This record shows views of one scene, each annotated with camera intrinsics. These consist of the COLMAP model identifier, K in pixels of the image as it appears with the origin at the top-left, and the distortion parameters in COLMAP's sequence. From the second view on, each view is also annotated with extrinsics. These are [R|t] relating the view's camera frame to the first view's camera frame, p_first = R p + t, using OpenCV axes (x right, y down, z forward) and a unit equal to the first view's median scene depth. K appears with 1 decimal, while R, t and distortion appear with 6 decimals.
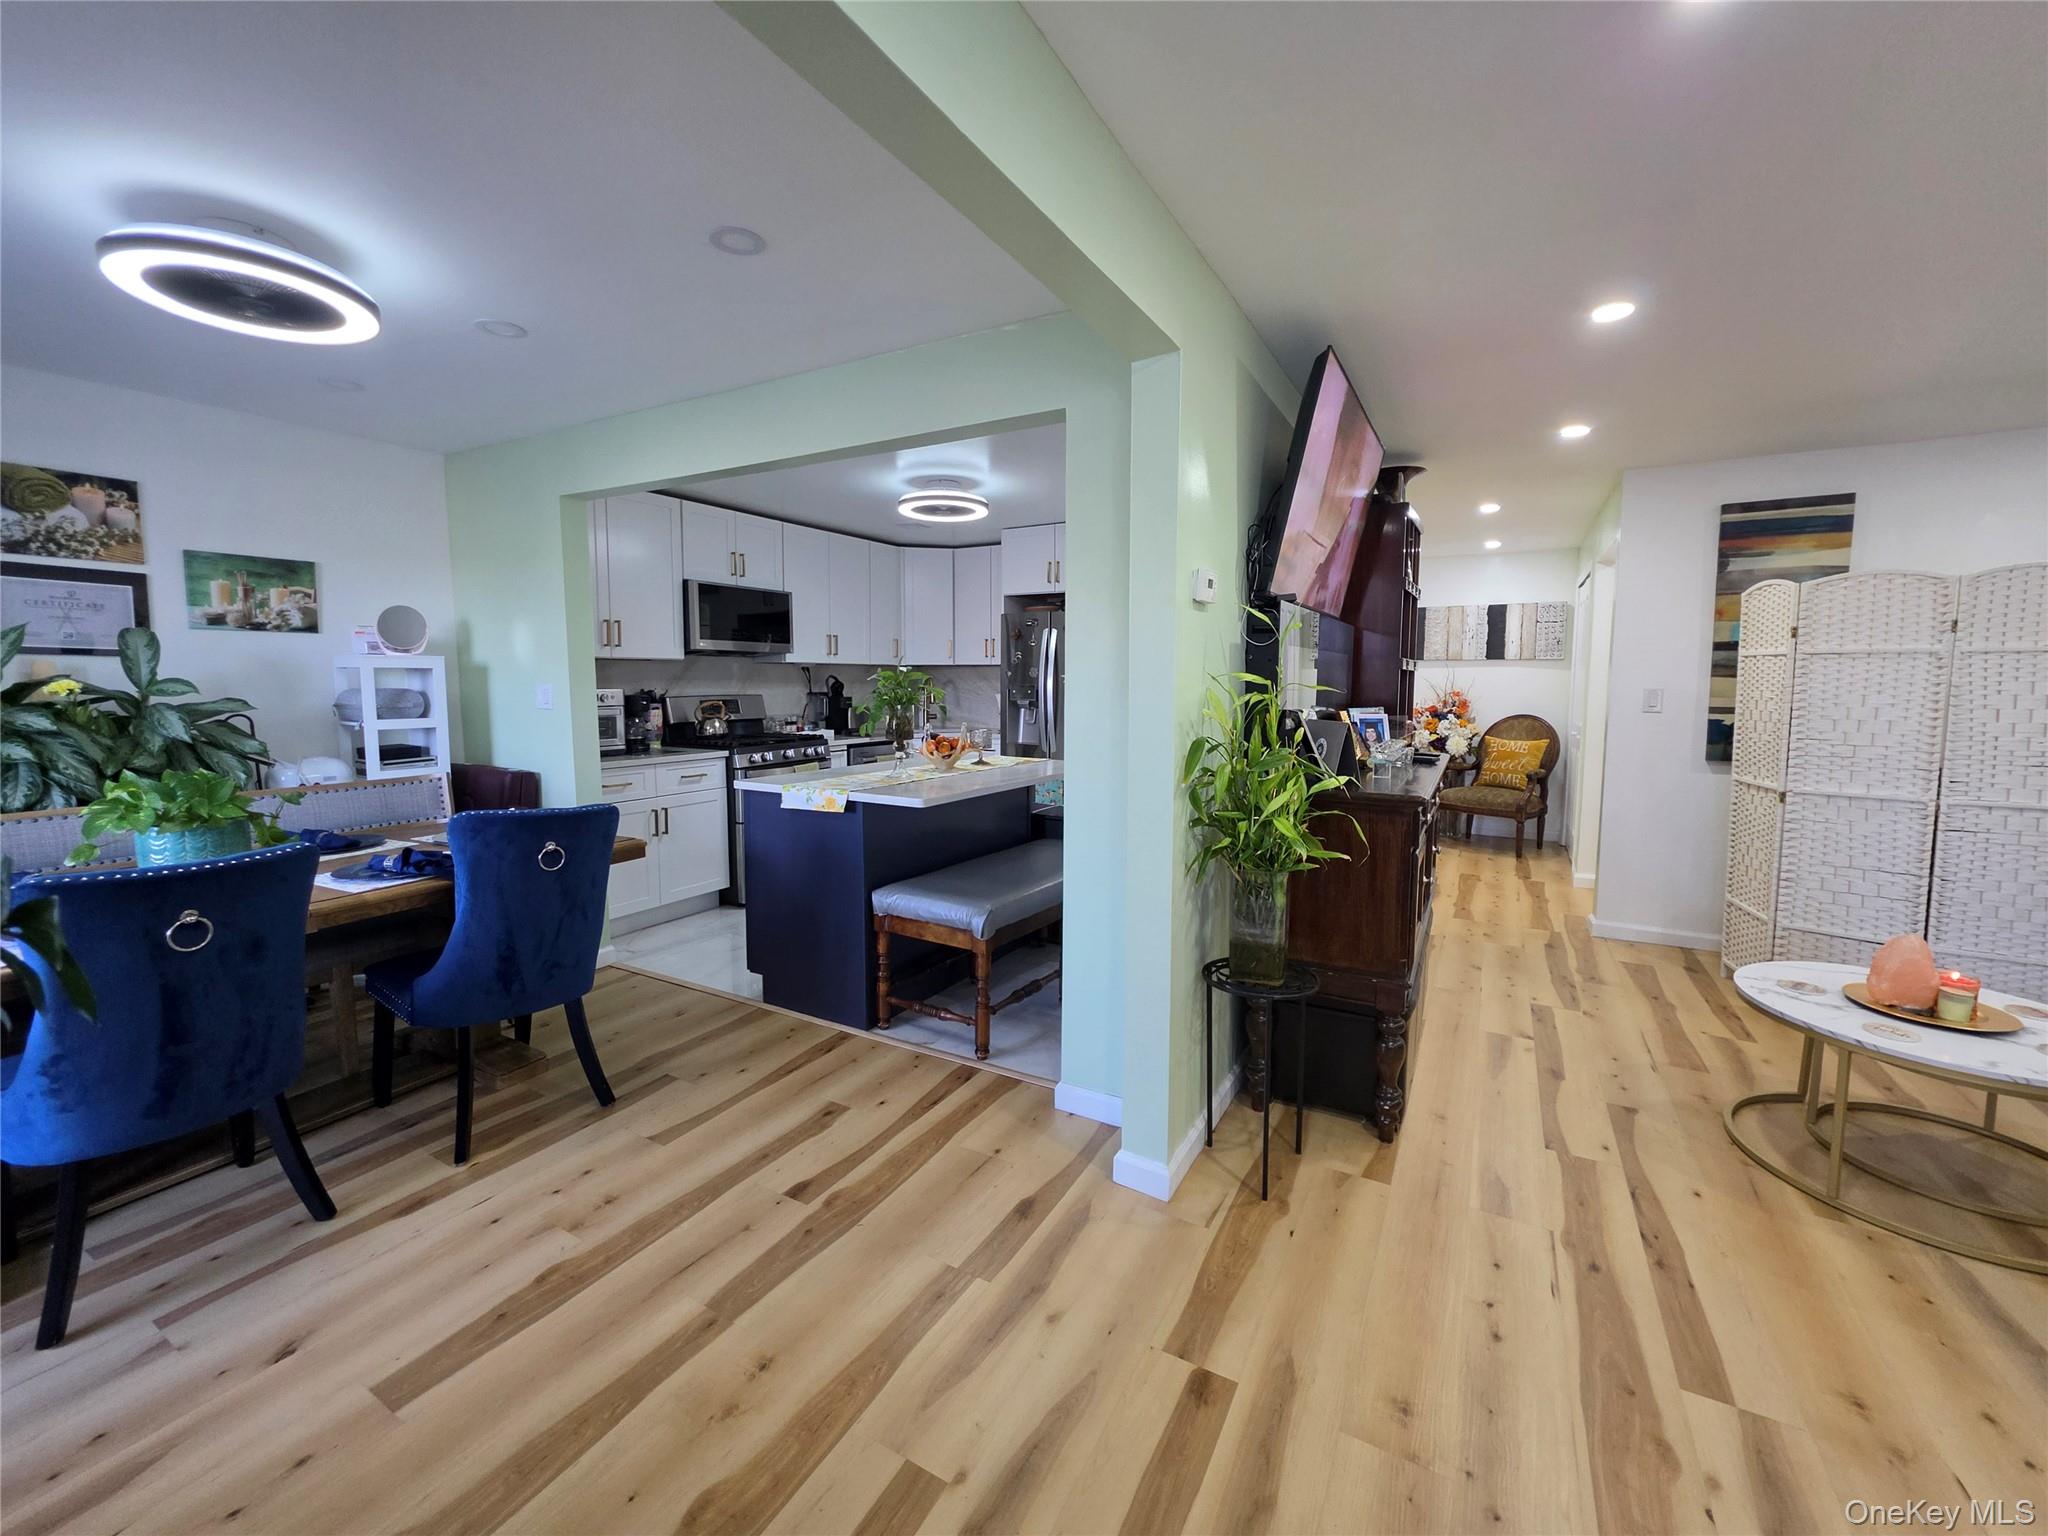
lens RADIAL K [[831.6, 0, 1024.7], [0, 831.6, 740.9], [0, 0, 1]] dist [-0.001487, 0.000847]
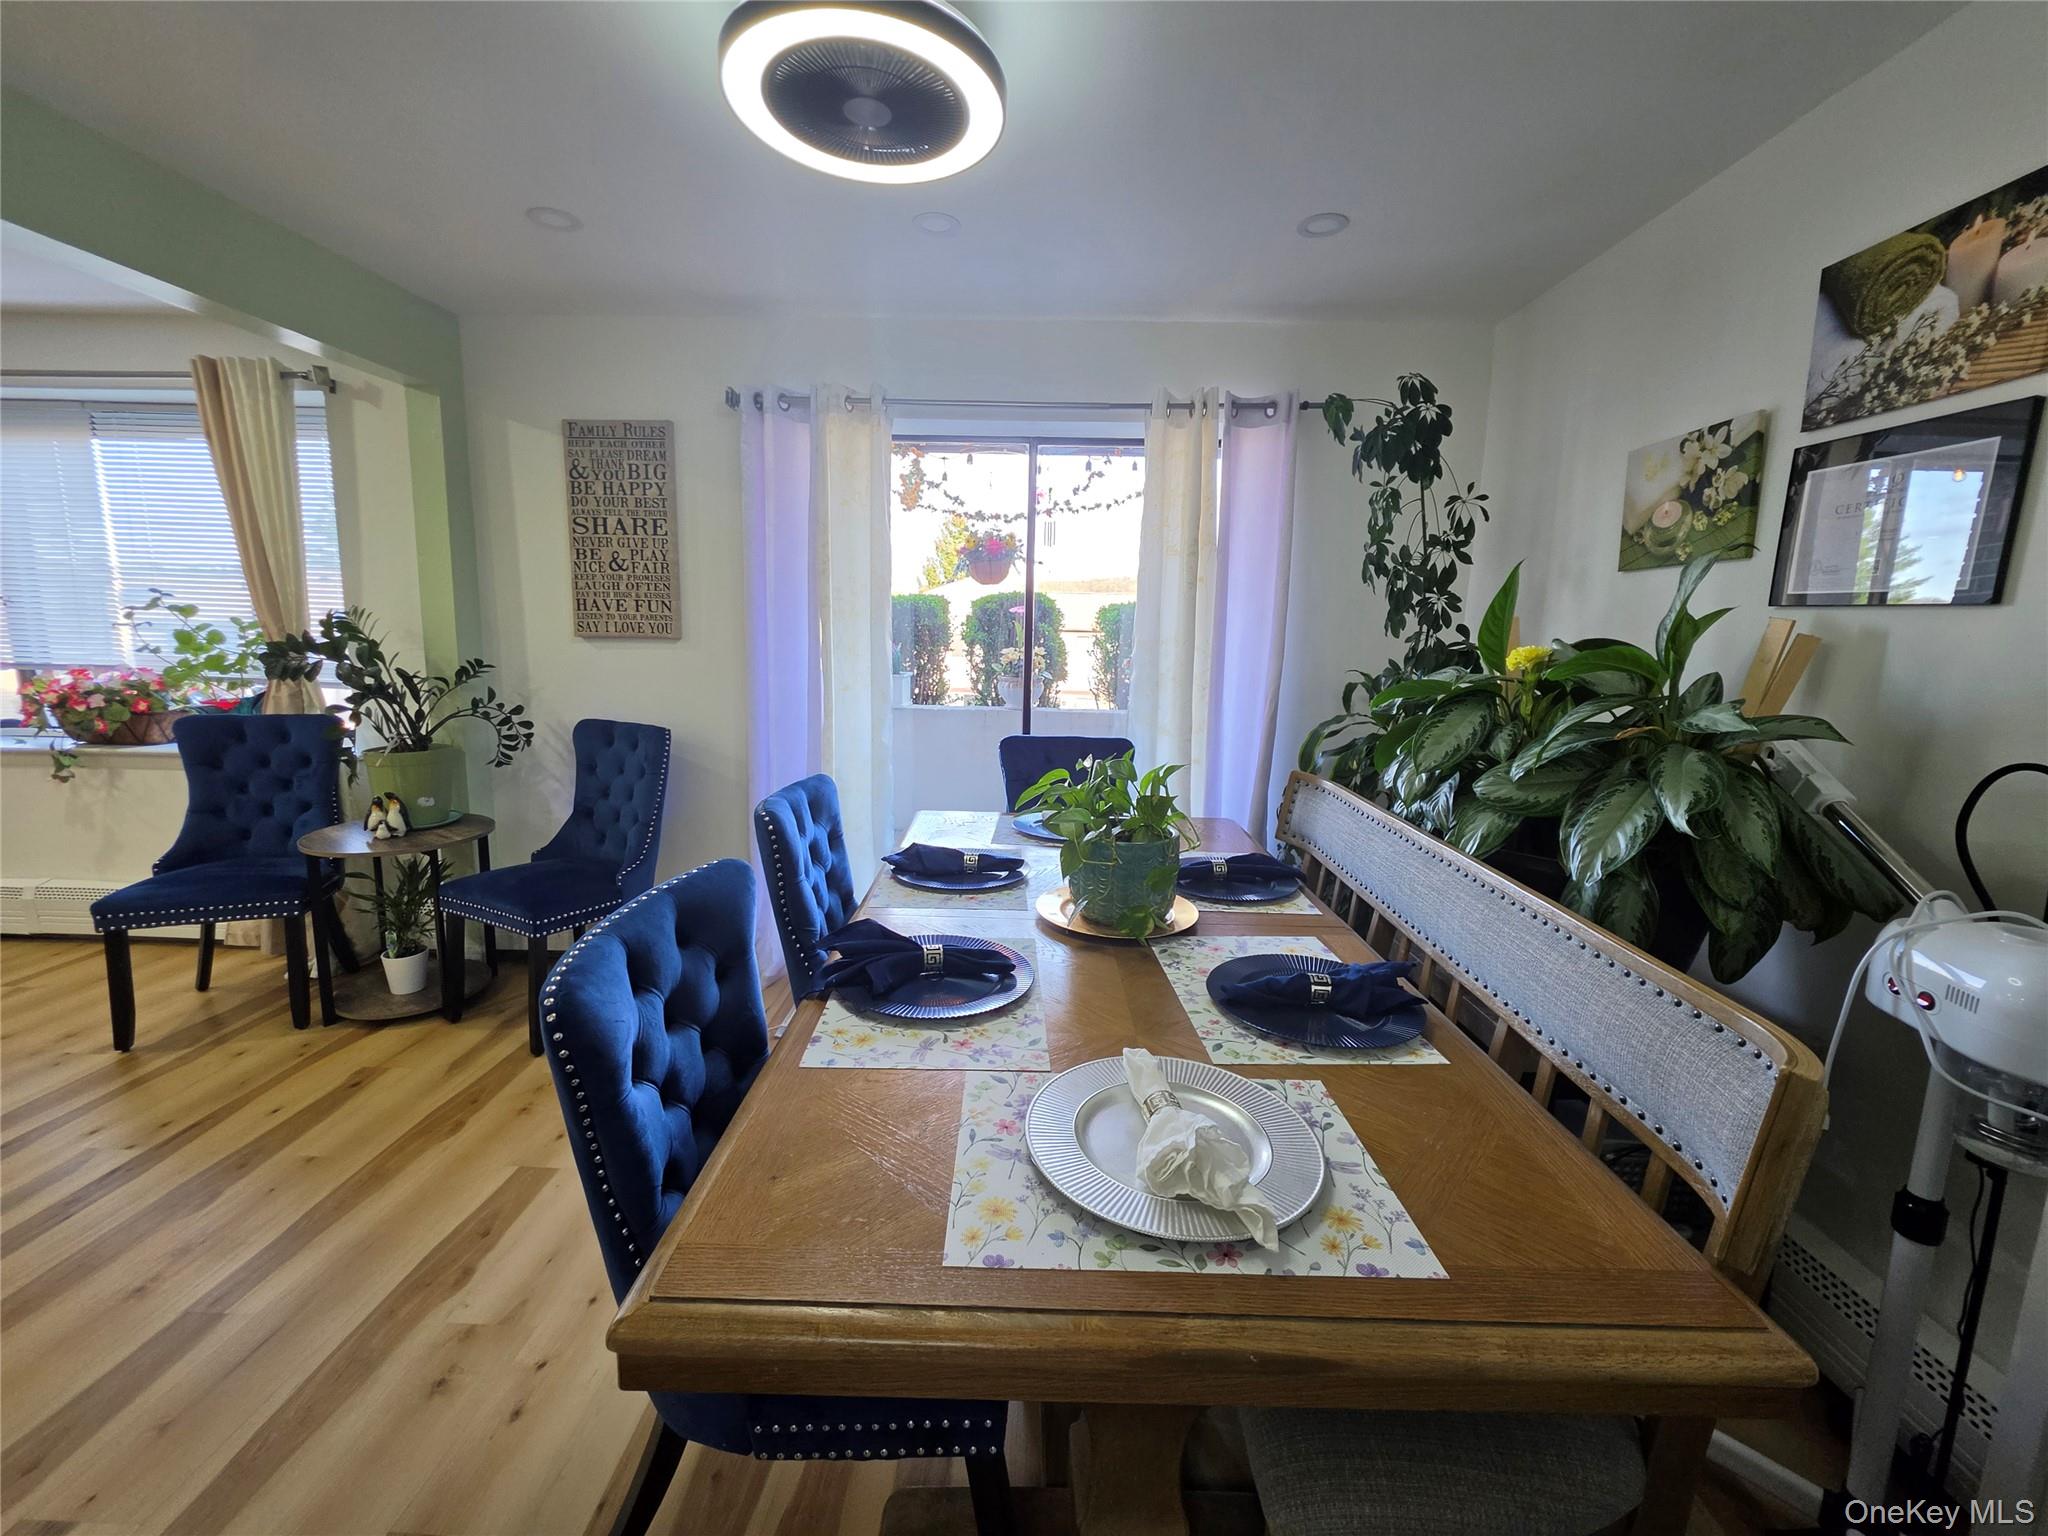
lens RADIAL K [[823.3, 0, 1023.4], [0, 823.3, 750.5], [0, 0, 1]] dist [-0.001071, 0.000349]
pose [[-0.885375, 0.048278, -0.462363, -0.441330], [-0.061461, 0.973706, 0.219361, -0.092923], [0.460796, 0.222634, -0.859128, 1.166357]]
